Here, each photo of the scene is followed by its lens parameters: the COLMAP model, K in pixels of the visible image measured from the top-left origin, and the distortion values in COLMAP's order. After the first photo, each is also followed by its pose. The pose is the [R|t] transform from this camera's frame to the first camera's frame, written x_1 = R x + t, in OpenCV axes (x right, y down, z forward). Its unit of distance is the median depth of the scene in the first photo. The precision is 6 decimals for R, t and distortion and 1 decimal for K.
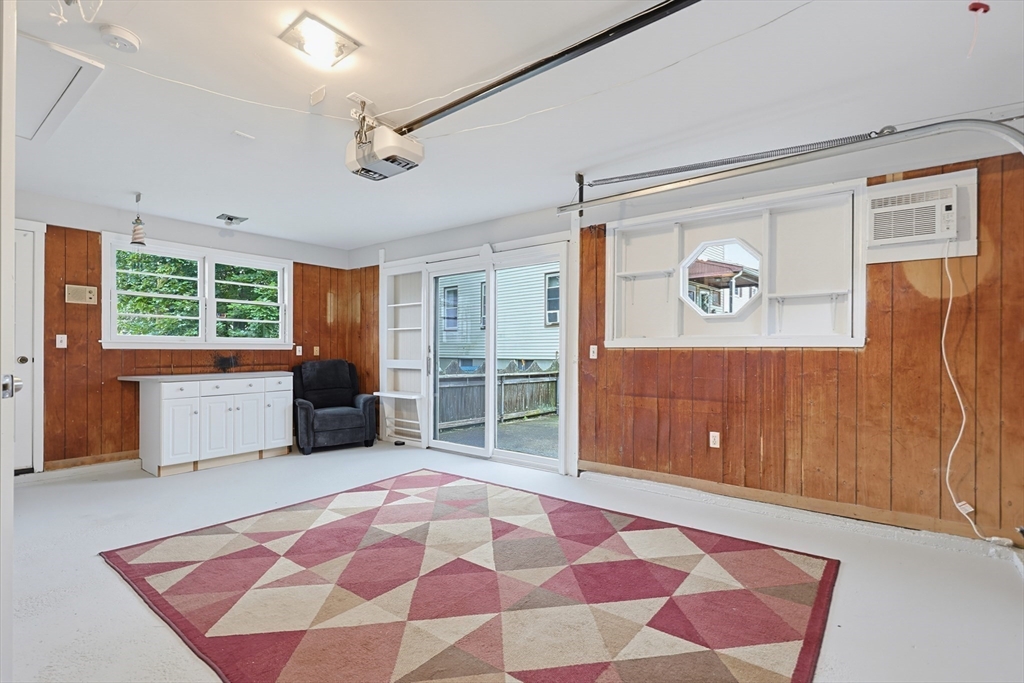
lens RADIAL K [[473.1, 0, 516.9], [0, 473.1, 348.6], [0, 0, 1]] dist [-0.000324, -0.000844]
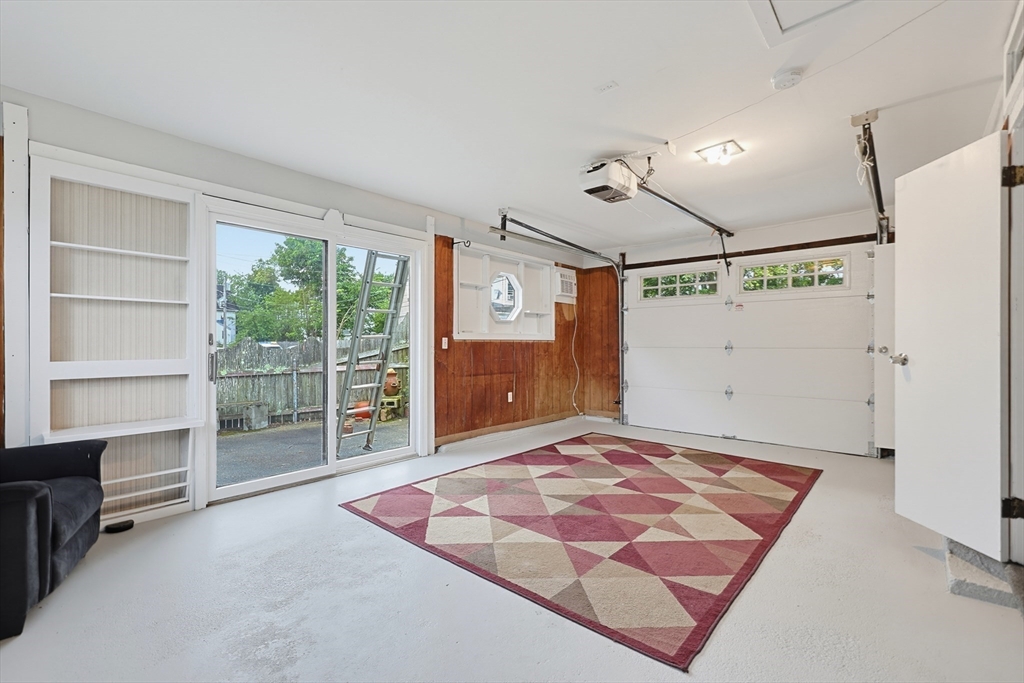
lens RADIAL K [[441.5, 0, 515.6], [0, 441.5, 342.0], [0, 0, 1]] dist [0.000770, 0.001200]
pose [[0.080229, 0.000041, 0.996776, -1.103791], [-0.004425, 0.999990, 0.000315, 0.003646], [-0.996767, -0.004436, 0.080229, 0.879255]]
